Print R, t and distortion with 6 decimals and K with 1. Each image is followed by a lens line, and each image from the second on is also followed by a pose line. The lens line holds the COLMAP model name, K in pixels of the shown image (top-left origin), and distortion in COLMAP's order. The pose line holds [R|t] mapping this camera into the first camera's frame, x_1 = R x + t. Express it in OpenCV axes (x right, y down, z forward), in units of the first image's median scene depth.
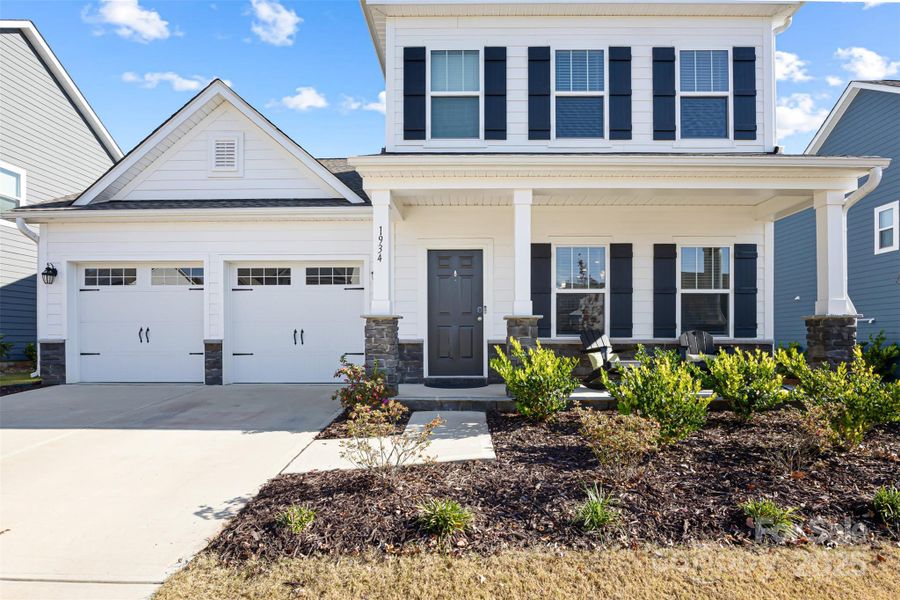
lens RADIAL K [[465.1, 0, 468.8], [0, 465.1, 340.9], [0, 0, 1]] dist [-0.030112, 0.001068]
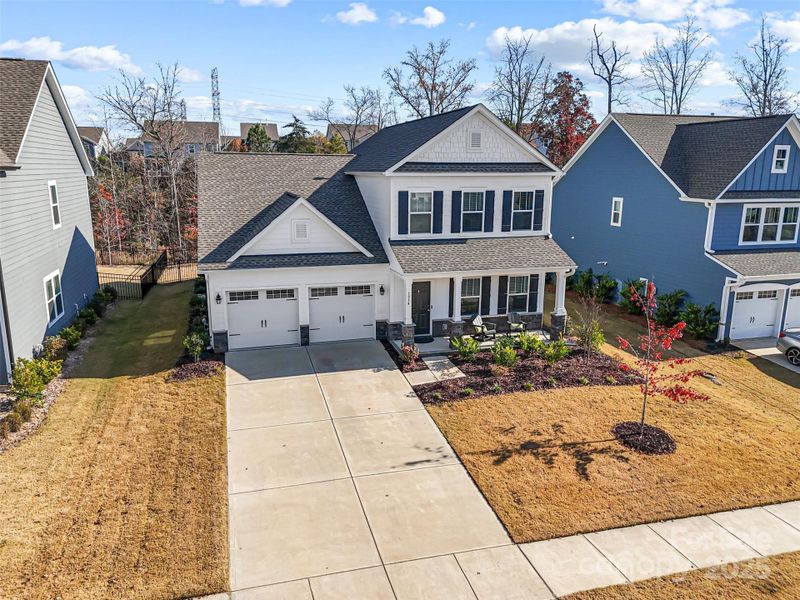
lens RADIAL K [[588.7, 0, 400.0], [0, 588.7, 300.0], [0, 0, 1]] dist [0.008010, 0.000184]
pose [[0.958594, -0.057917, 0.278826, -0.940554], [-0.004108, 0.976187, 0.216892, -0.742664], [-0.284748, -0.209057, 0.935529, -1.710602]]
